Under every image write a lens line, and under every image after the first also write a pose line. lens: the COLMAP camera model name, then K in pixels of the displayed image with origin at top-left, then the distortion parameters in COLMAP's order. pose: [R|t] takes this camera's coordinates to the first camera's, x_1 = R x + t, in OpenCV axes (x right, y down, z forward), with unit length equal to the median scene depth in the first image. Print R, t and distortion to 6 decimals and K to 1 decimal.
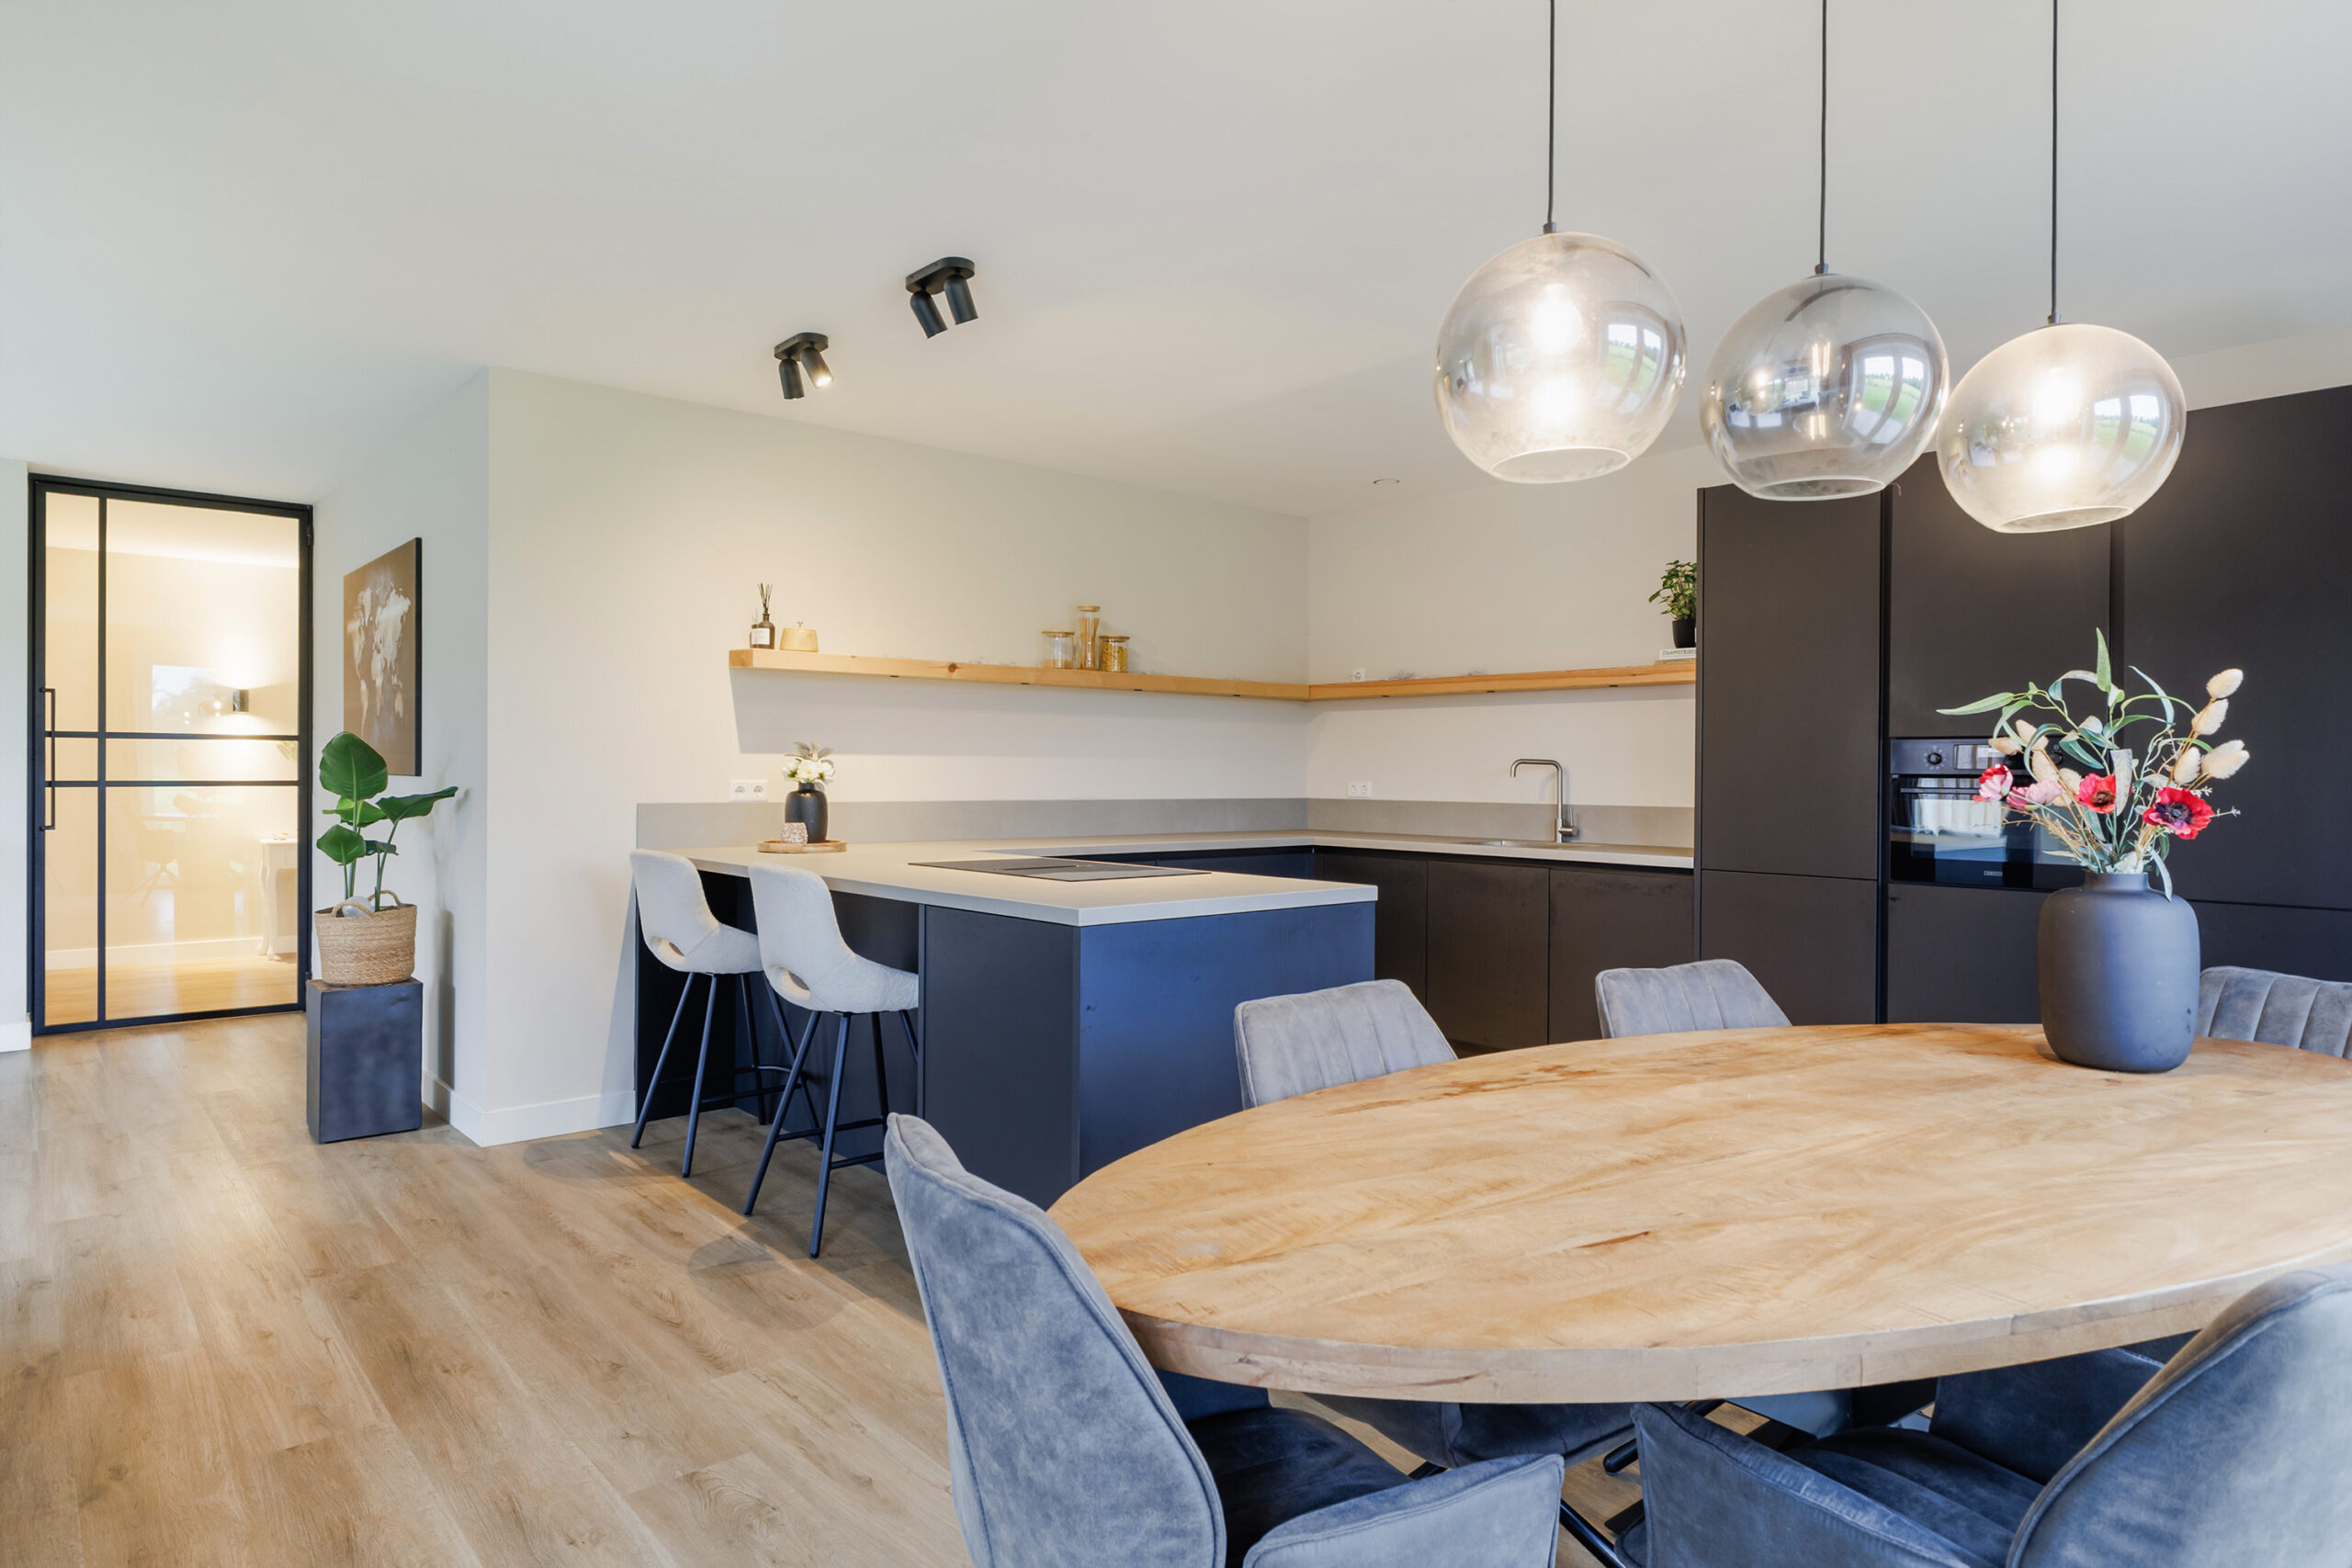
lens RADIAL K [[1348.1, 0, 1176.0], [0, 1348.1, 784.0], [0, 0, 1]] dist [0.003054, 0.001043]
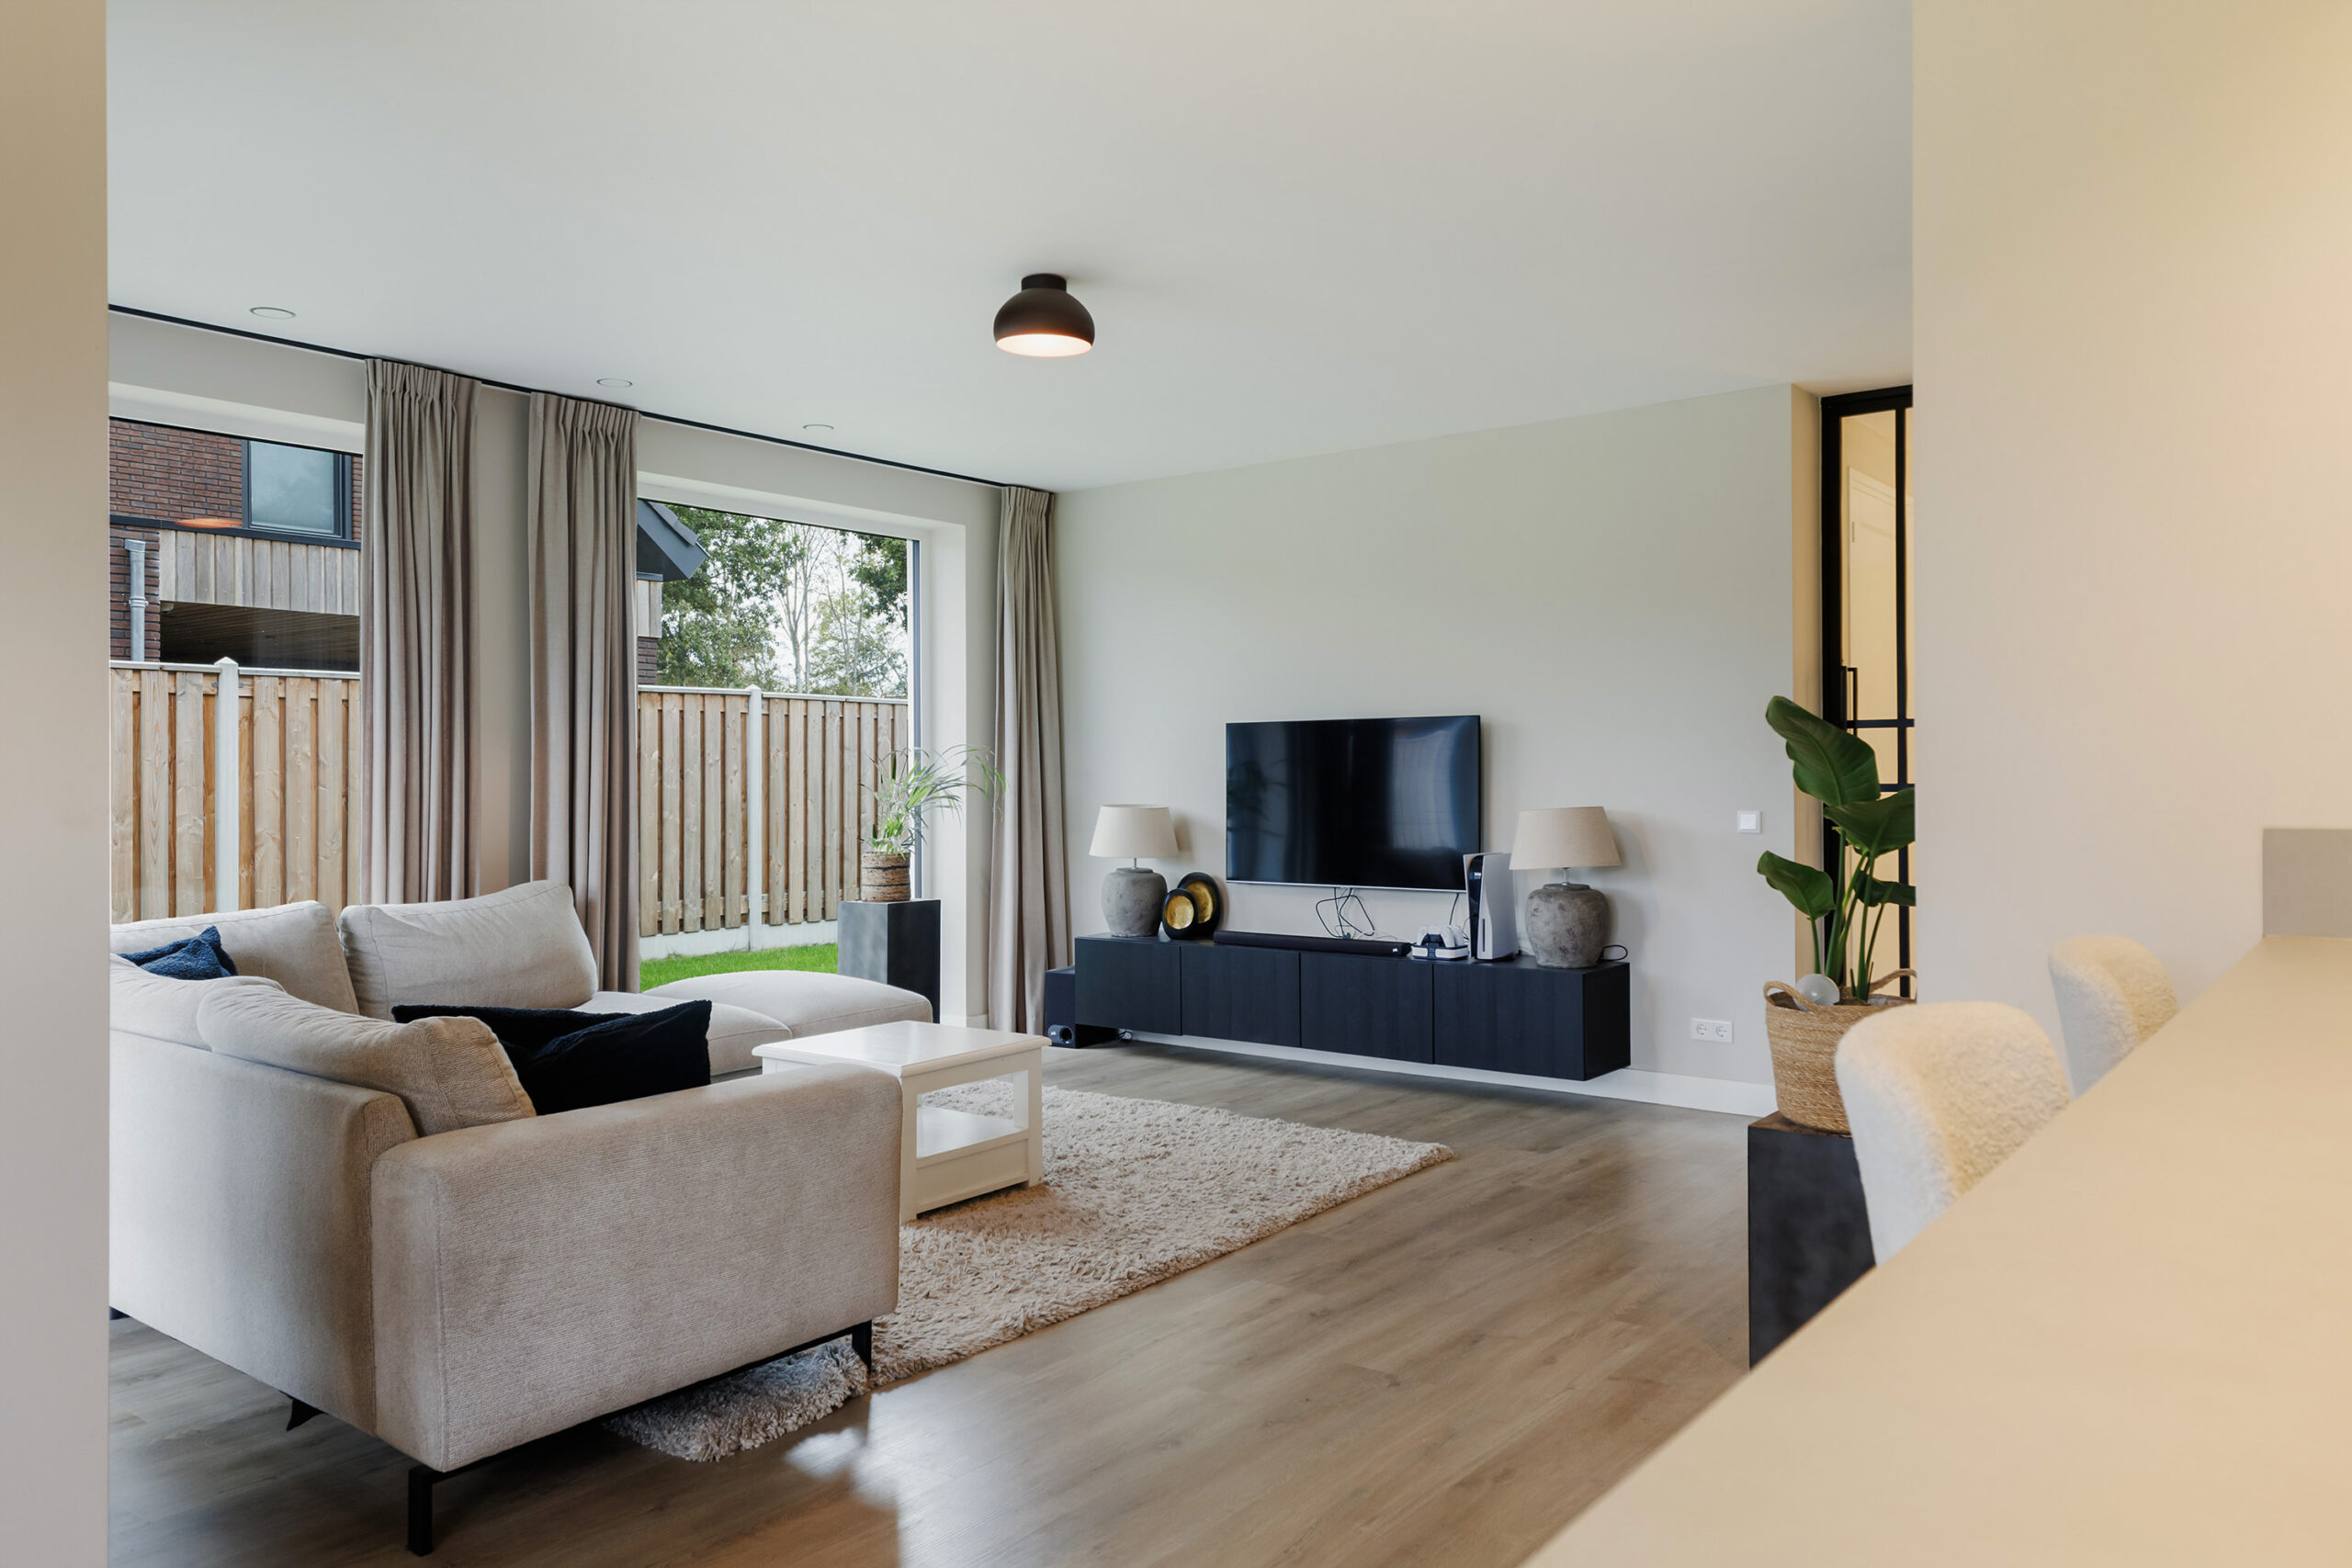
lens RADIAL K [[1644.6, 0, 1179.7], [0, 1644.6, 774.0], [0, 0, 1]] dist [0.022309, -0.002951]
pose [[0.192587, -0.009527, -0.981234, 0.053221], [-0.002563, 0.999945, -0.010212, 0.004259], [0.981277, 0.004482, 0.192552, 0.670479]]
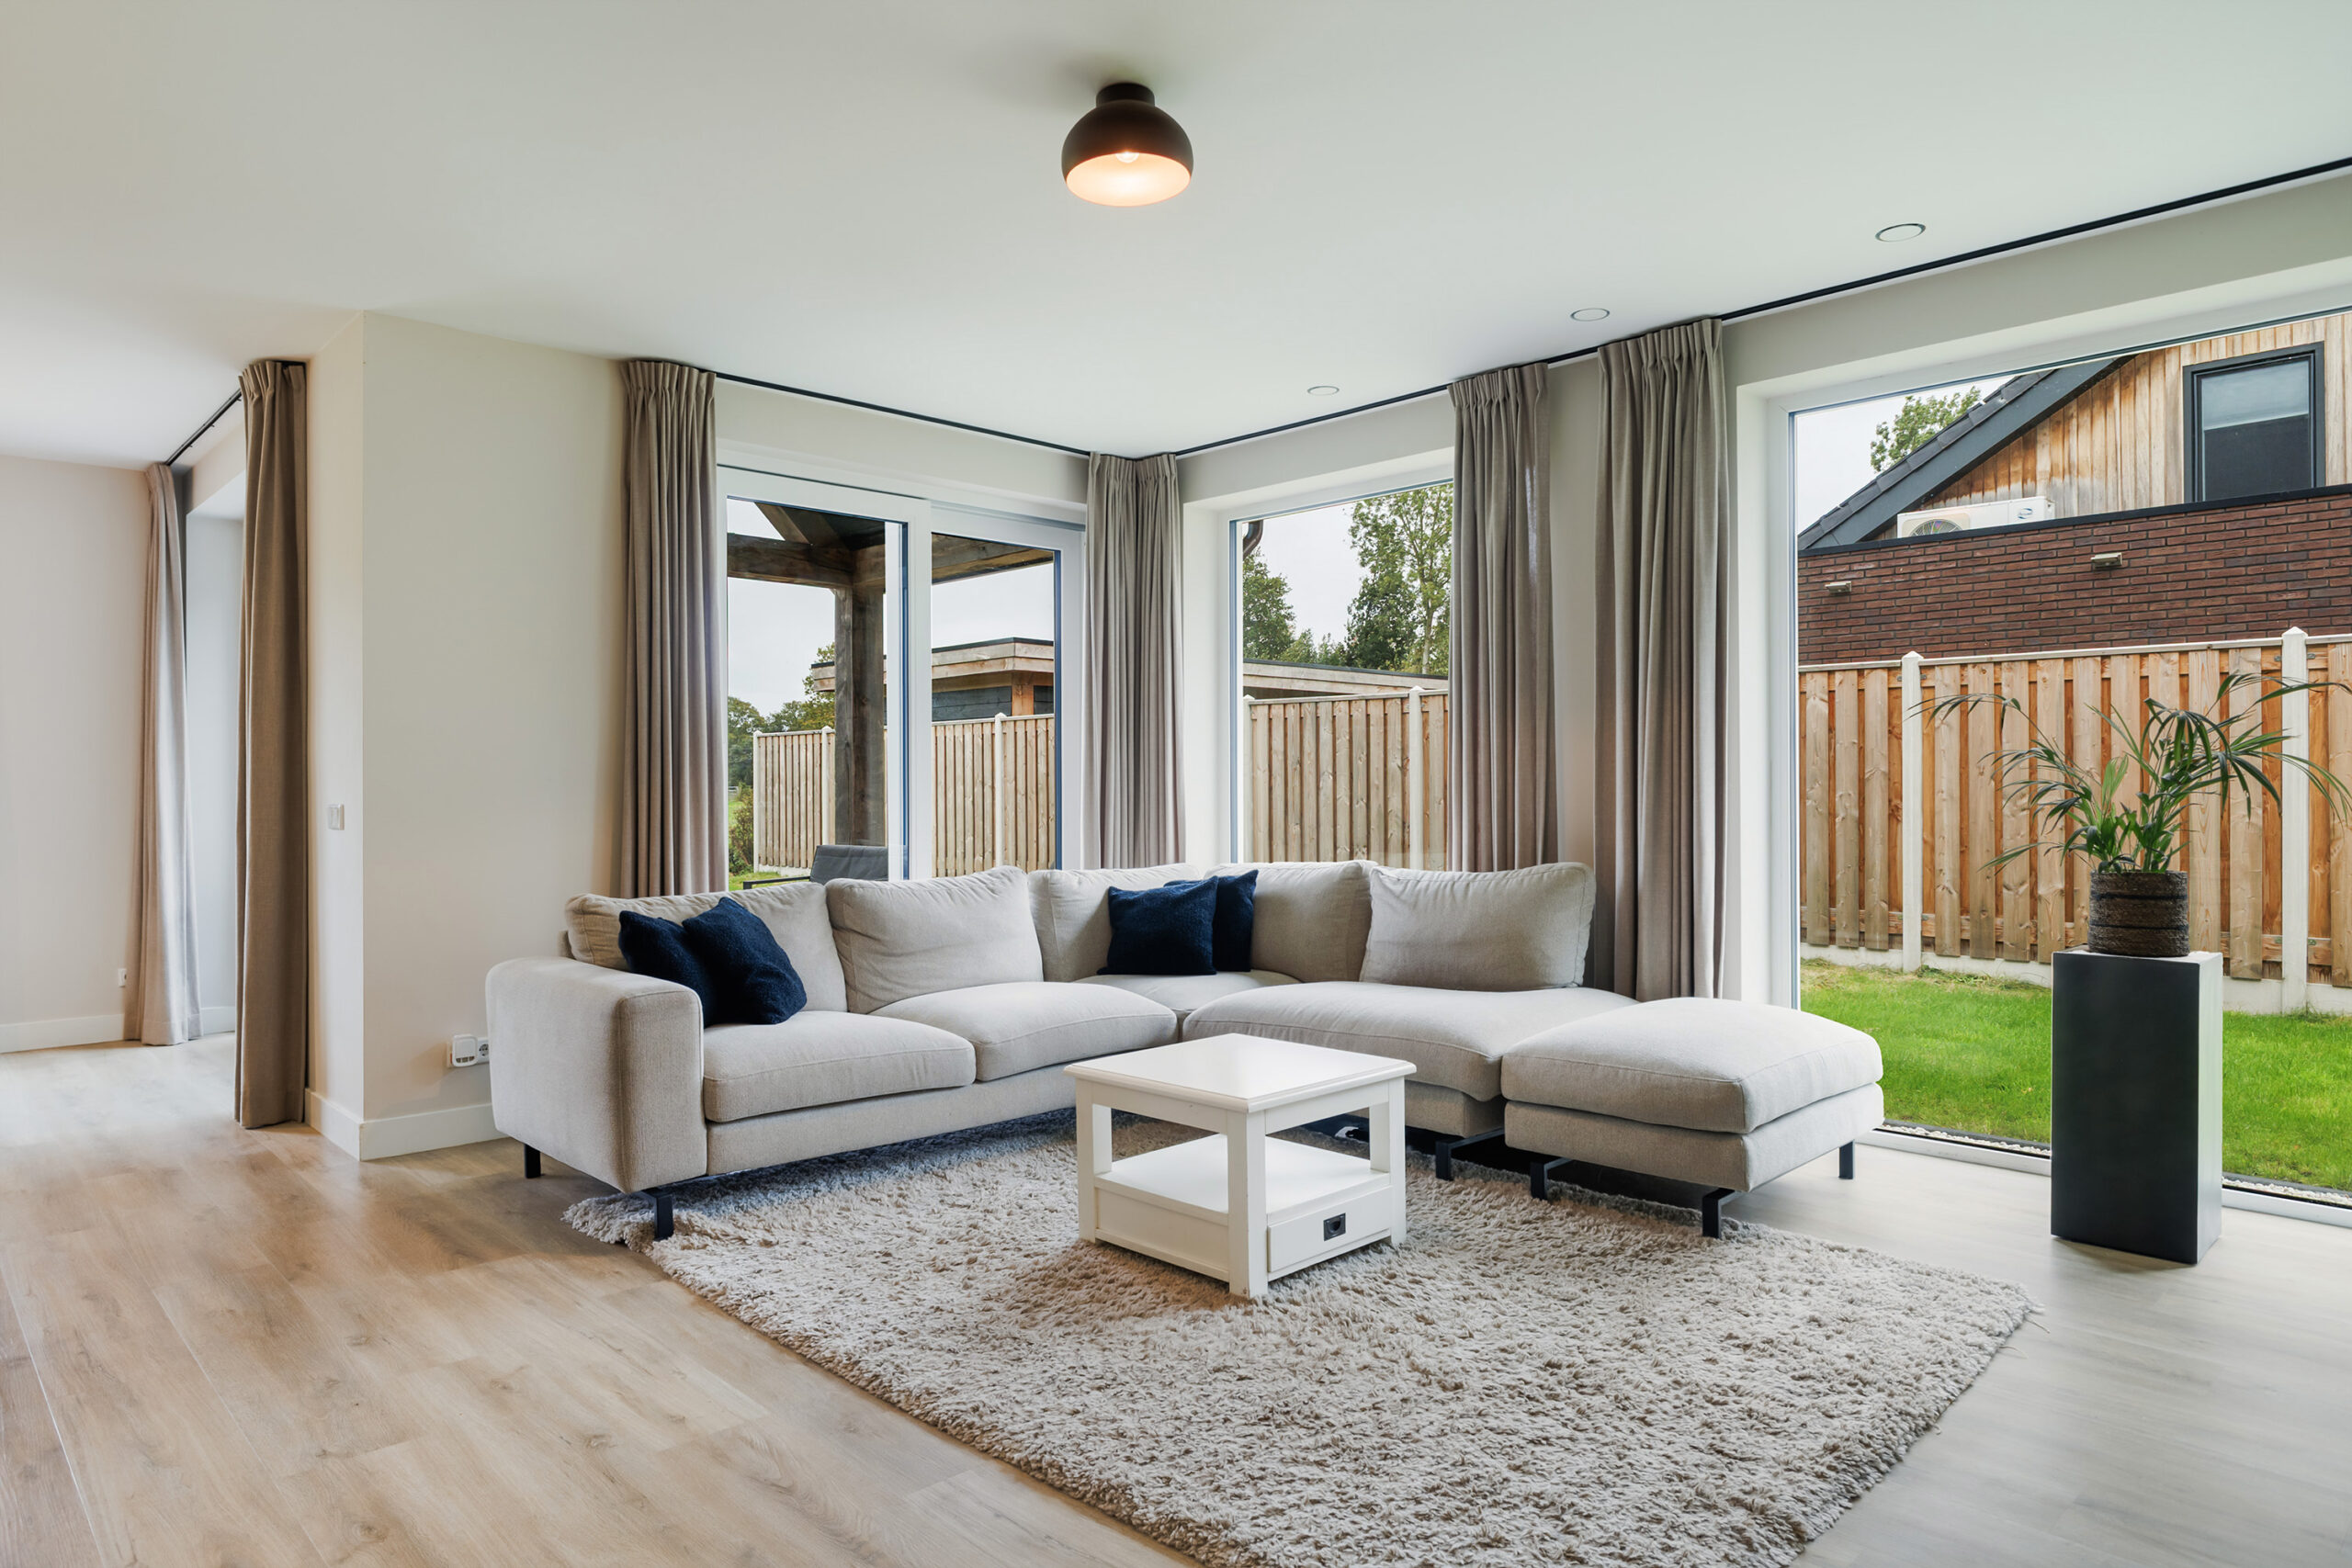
lens RADIAL K [[1398.6, 0, 1176.0], [0, 1398.6, 784.0], [0, 0, 1]] dist [-0.006469, -0.003222]
pose [[-0.998743, -0.003786, -0.049976, -1.056730], [-0.004119, 0.999970, 0.006555, 0.012489], [0.049950, 0.006753, -0.998729, 1.530137]]
